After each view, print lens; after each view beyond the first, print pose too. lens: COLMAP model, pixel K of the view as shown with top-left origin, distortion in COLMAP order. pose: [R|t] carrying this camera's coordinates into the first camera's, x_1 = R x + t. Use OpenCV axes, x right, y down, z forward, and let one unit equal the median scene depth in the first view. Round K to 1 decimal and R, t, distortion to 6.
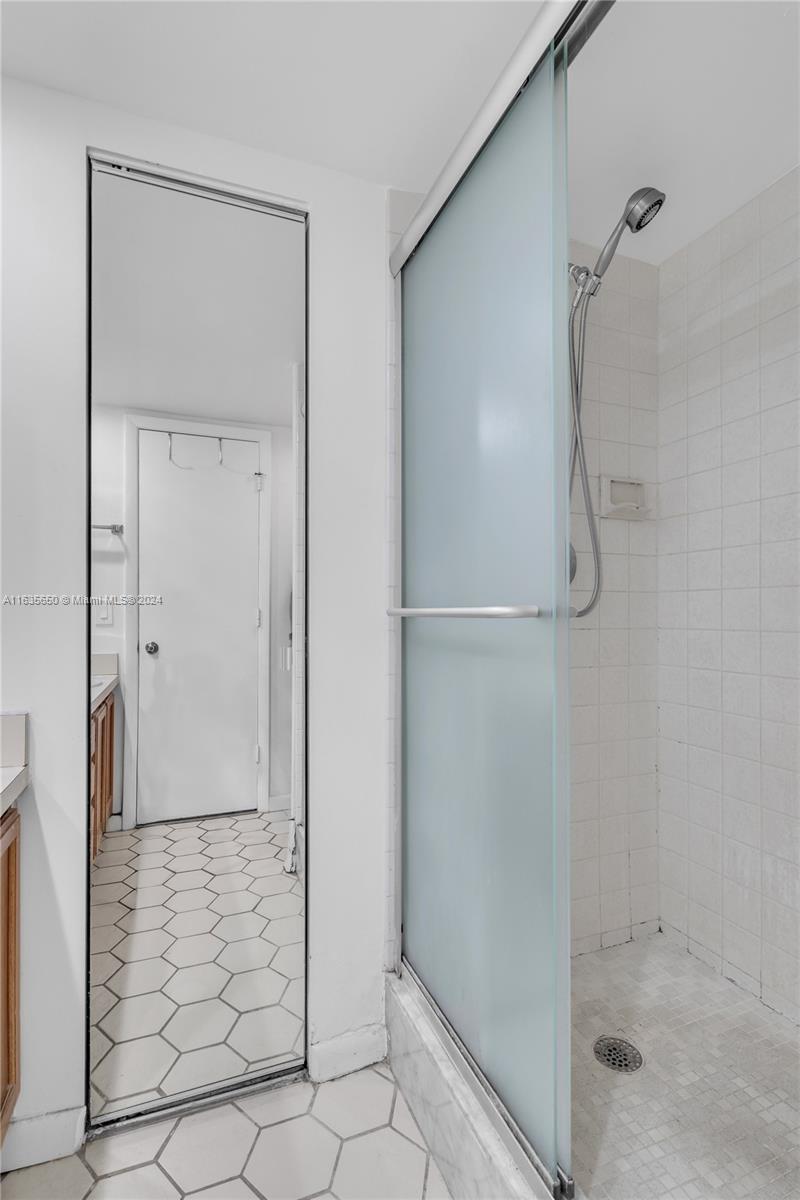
lens RADIAL K [[574.5, 0, 399.2], [0, 574.5, 610.5], [0, 0, 1]] dist [0.012030, -0.007990]
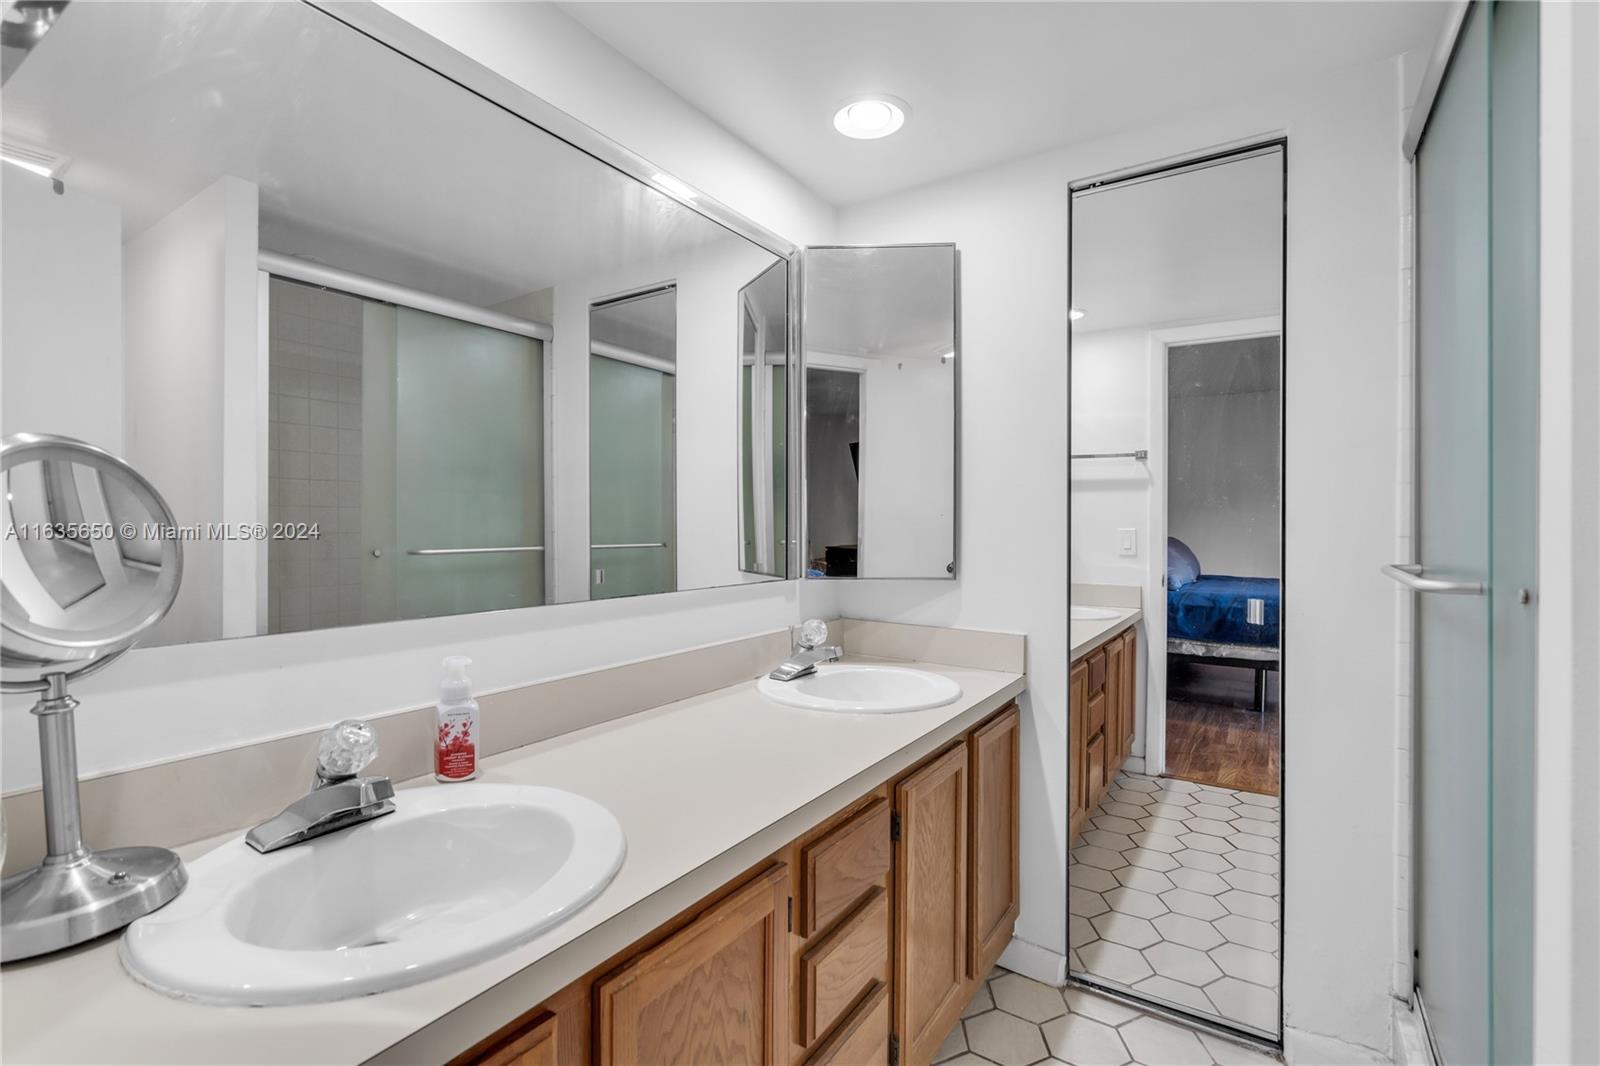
lens RADIAL K [[734.7, 0, 803.0], [0, 734.7, 525.9], [0, 0, 1]] dist [-0.000913, 0.000307]
pose [[0.584517, 0.003343, -0.811374, 0.351956], [0.000925, 0.999988, 0.004786, -0.067138], [0.811381, -0.003549, 0.584507, -0.331265]]
